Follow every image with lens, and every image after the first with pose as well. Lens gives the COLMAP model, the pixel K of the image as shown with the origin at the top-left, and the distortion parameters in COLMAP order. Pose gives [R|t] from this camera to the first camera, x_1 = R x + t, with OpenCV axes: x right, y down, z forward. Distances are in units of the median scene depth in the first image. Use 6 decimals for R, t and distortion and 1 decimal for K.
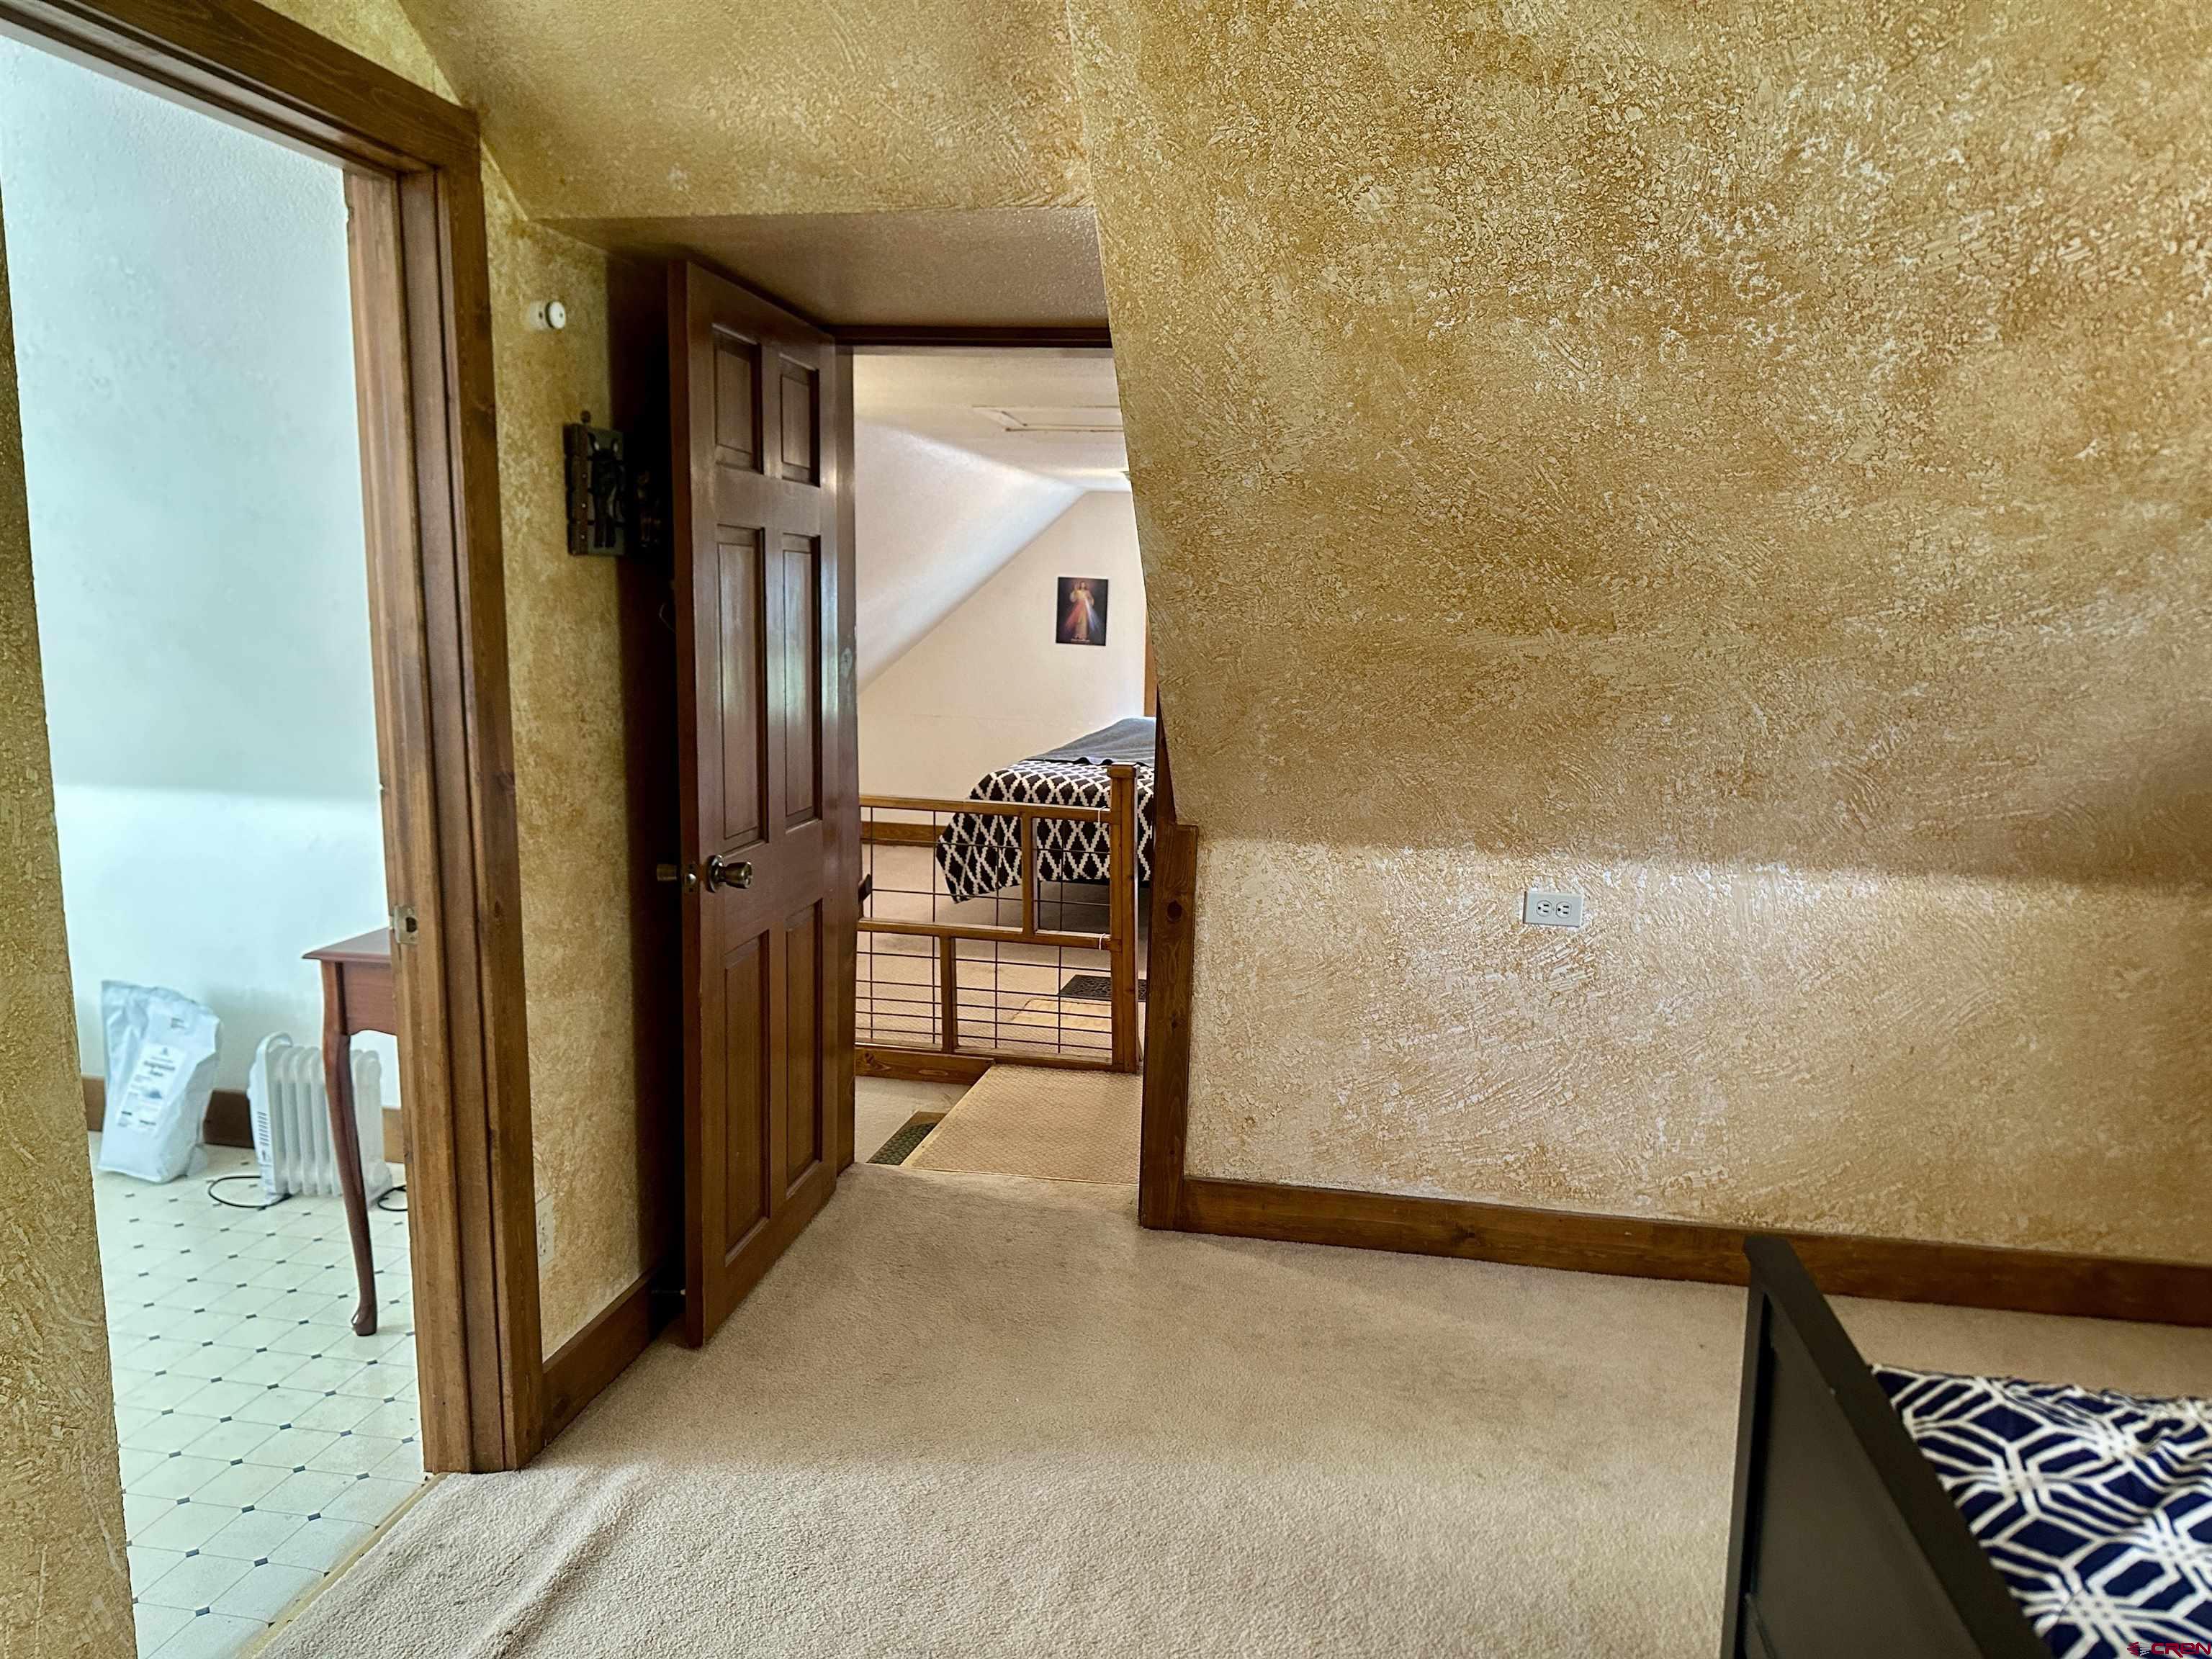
lens RADIAL K [[1546.1, 0, 1108.7], [0, 1546.1, 848.4], [0, 0, 1]] dist [0.049492, -0.077887]
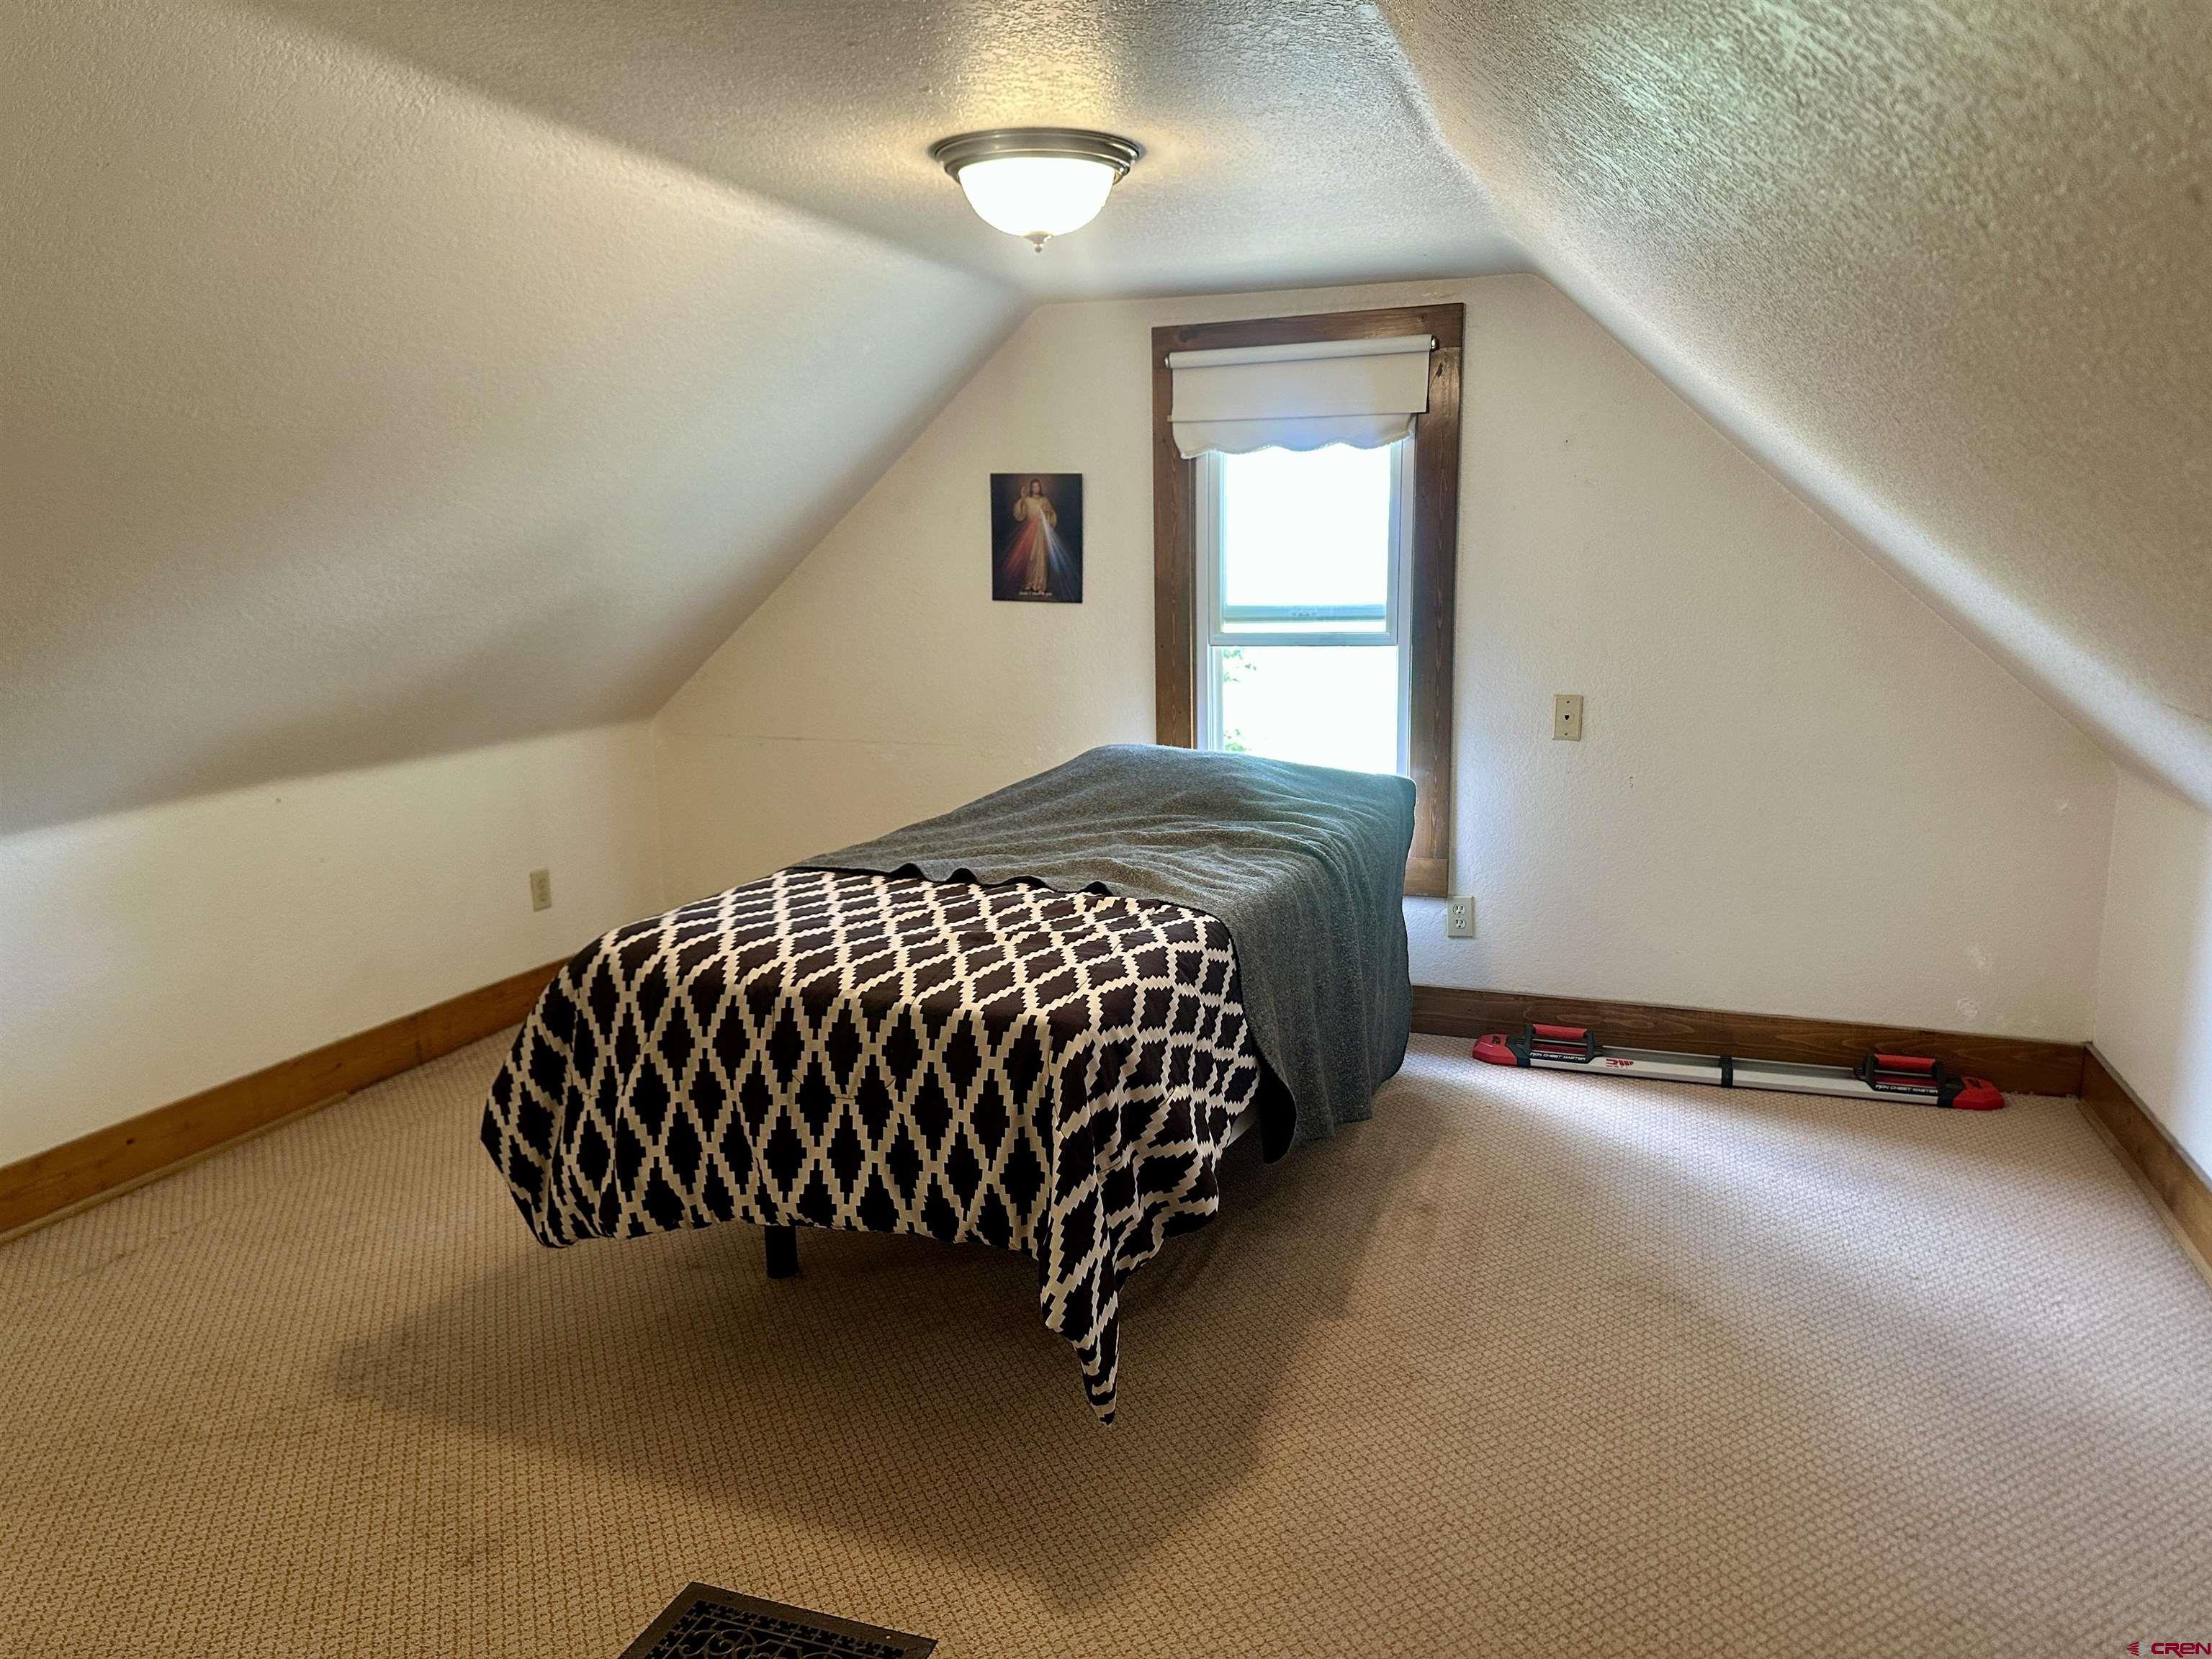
lens RADIAL K [[1546.1, 0, 1108.7], [0, 1546.1, 848.4], [0, 0, 1]] dist [0.049492, -0.077887]
pose [[0.988721, -0.004145, -0.149713, 0.086230], [0.008227, 0.999611, 0.026658, -0.061972], [0.149544, -0.027589, 0.988370, 0.484674]]
